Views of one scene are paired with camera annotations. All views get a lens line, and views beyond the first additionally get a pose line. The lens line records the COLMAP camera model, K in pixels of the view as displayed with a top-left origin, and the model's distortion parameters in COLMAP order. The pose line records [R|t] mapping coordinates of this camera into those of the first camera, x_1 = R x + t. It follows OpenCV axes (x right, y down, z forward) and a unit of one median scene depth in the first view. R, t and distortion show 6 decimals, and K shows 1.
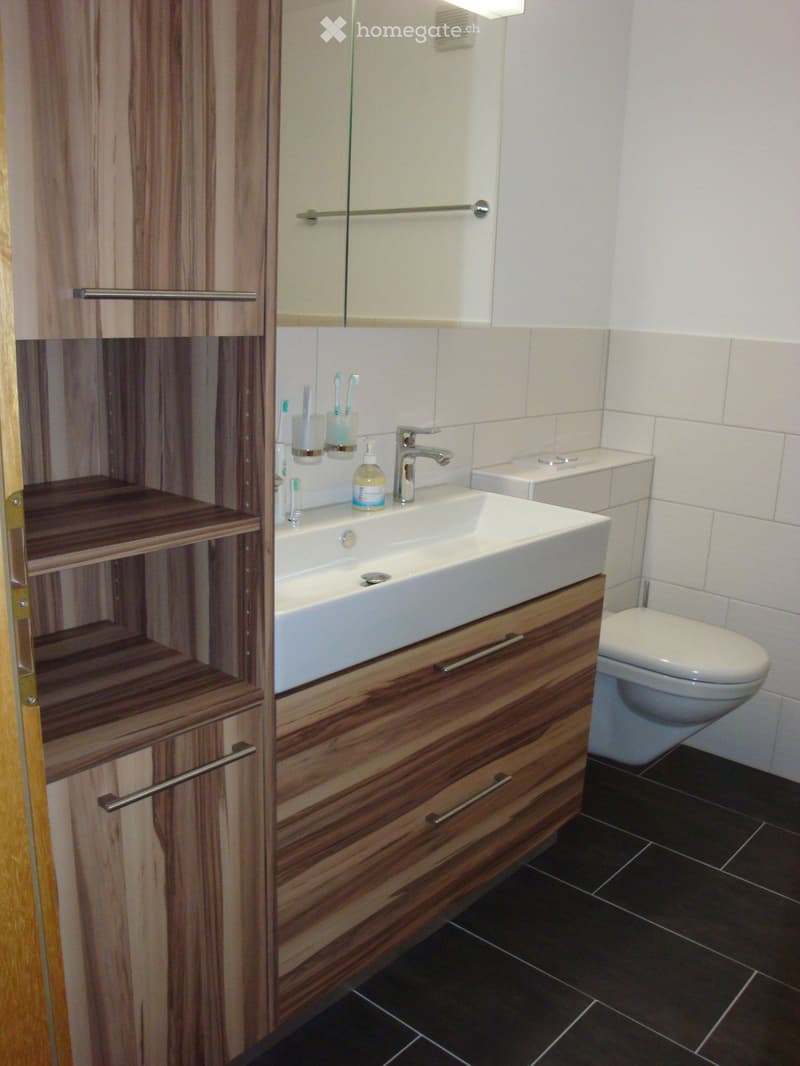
lens RADIAL K [[965.6, 0, 406.7], [0, 965.6, 538.7], [0, 0, 1]] dist [-0.136991, 0.053840]
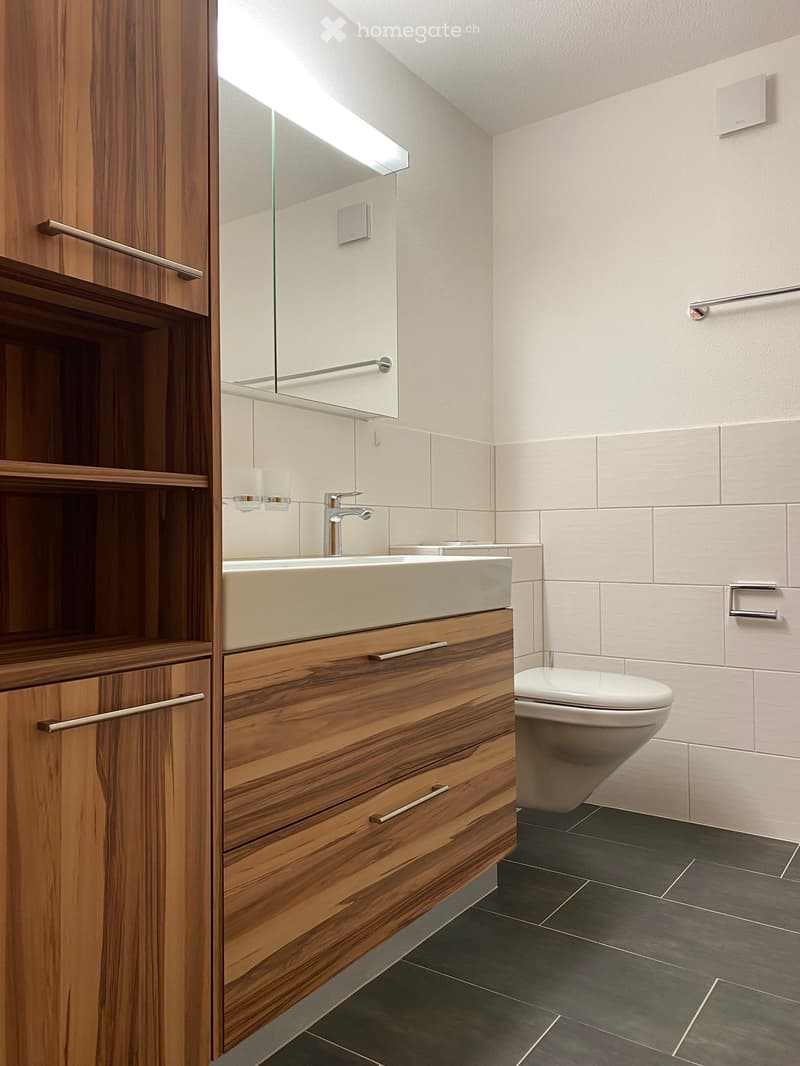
lens RADIAL K [[808.9, 0, 402.4], [0, 808.9, 532.8], [0, 0, 1]] dist [0.038462, -0.034488]
pose [[0.994332, -0.047558, 0.095085, -0.016985], [0.072323, 0.958117, -0.277094, 0.294662], [-0.077925, 0.282401, 0.956126, 0.082904]]
